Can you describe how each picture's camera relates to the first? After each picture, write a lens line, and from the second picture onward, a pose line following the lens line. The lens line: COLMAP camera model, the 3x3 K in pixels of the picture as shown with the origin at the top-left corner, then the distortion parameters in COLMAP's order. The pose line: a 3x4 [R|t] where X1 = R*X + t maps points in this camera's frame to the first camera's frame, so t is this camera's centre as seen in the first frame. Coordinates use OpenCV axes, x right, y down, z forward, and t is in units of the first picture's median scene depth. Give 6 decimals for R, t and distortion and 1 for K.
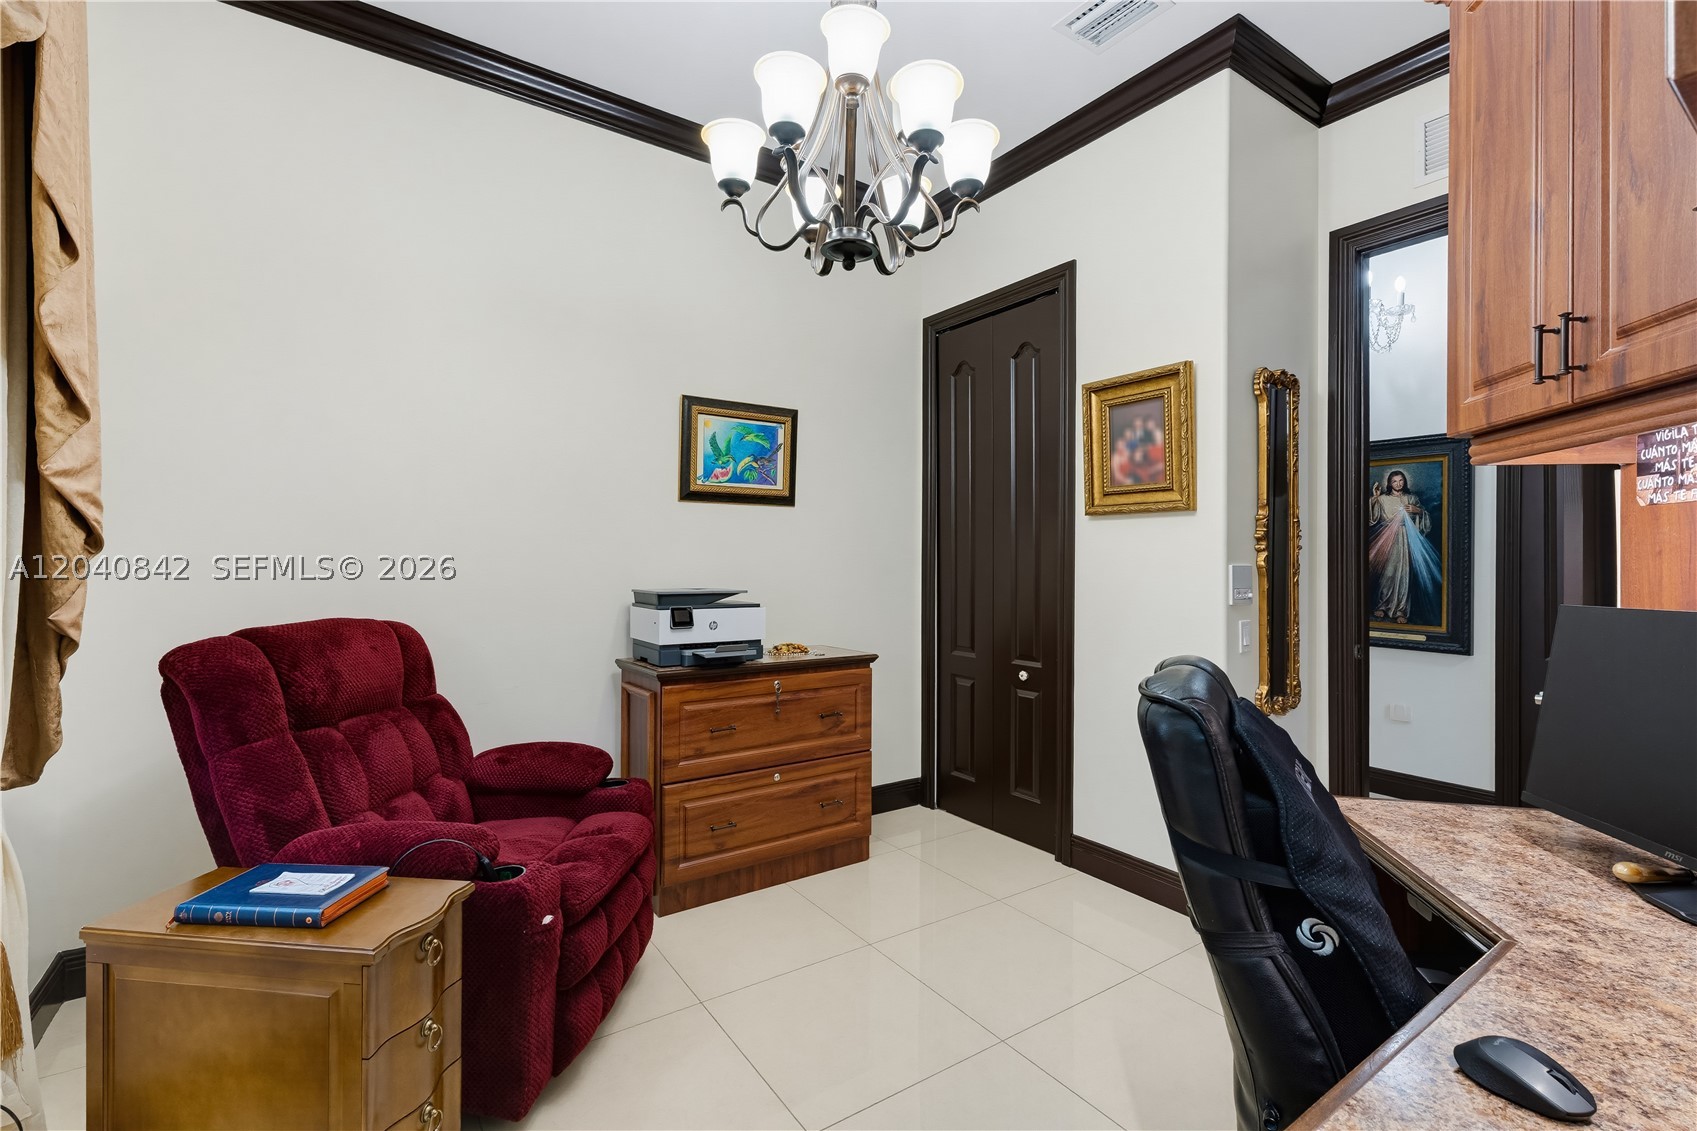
lens RADIAL K [[753.2, 0, 850.6], [0, 753.2, 562.1], [0, 0, 1]] dist [0.002469, -0.001325]
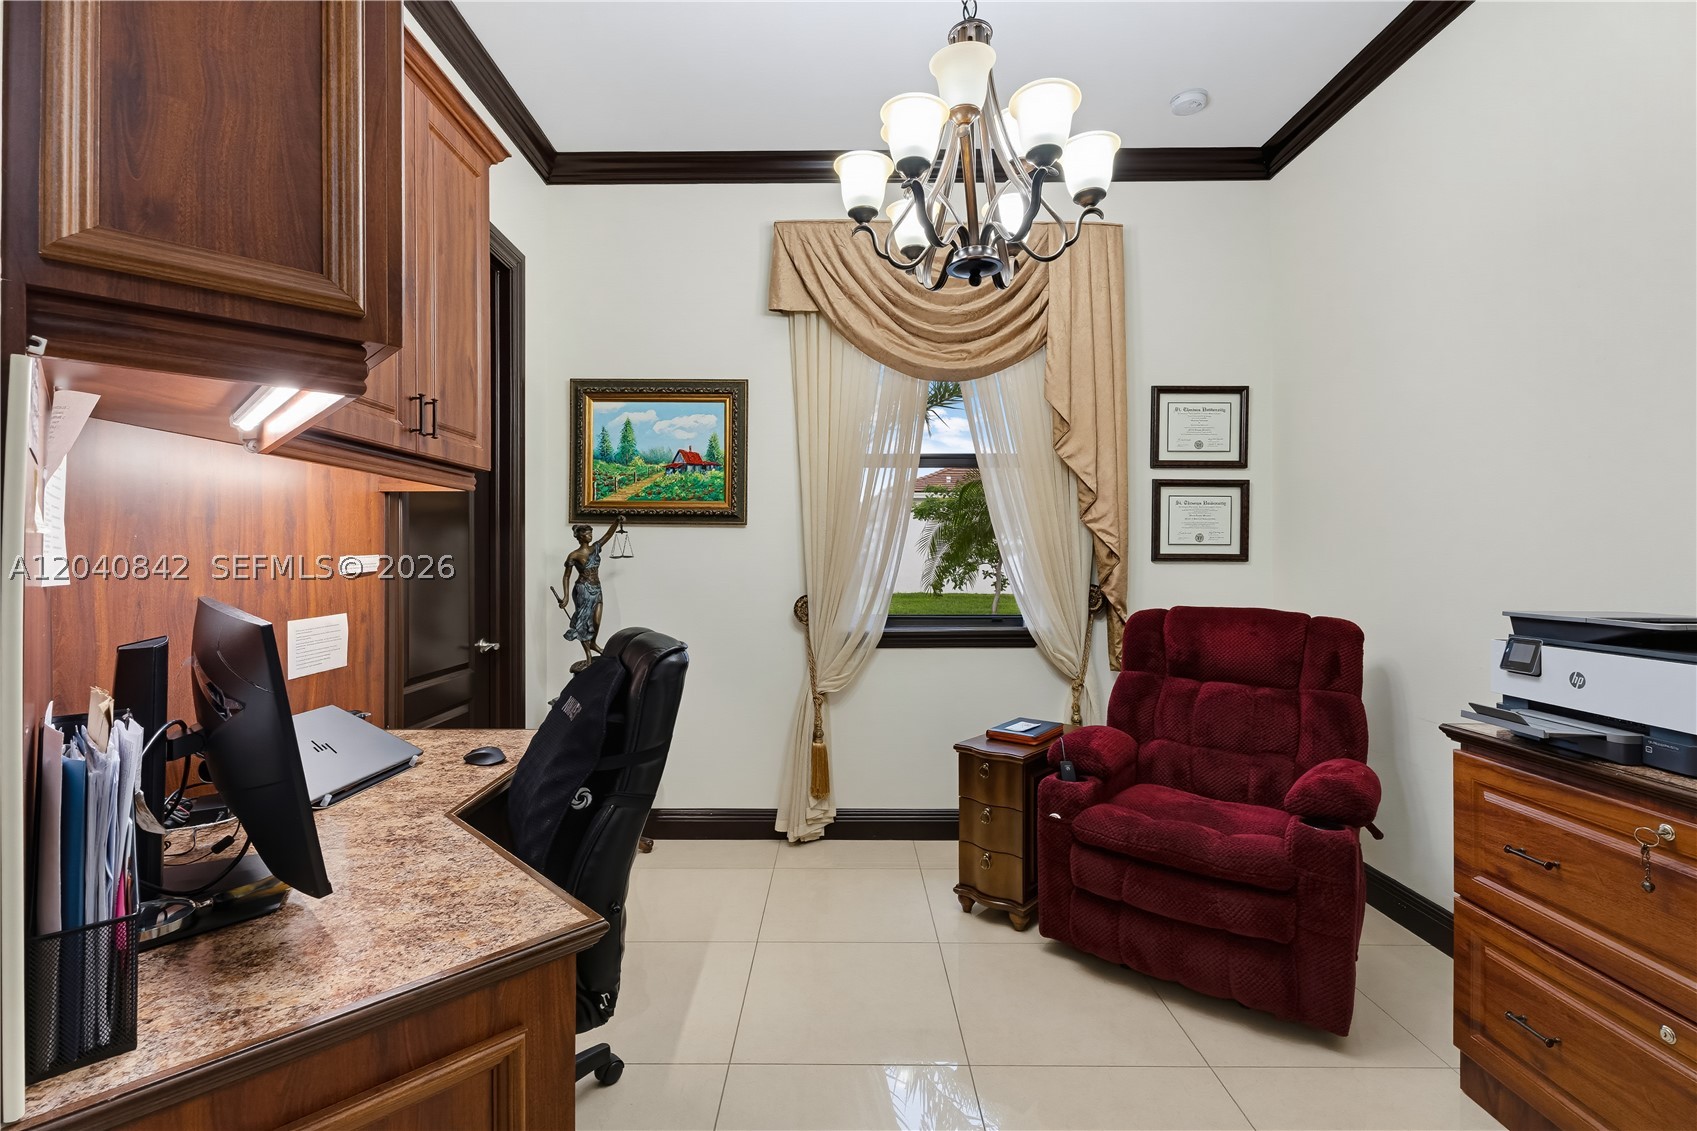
lens RADIAL K [[753.2, 0, 846.6], [0, 753.2, 559.4], [0, 0, 1]] dist [0.002469, -0.001325]
pose [[-0.562069, -0.007323, -0.827058, 1.247037], [-0.005759, 0.999971, -0.004940, 0.002804], [0.827070, 0.001986, -0.562095, 1.858607]]
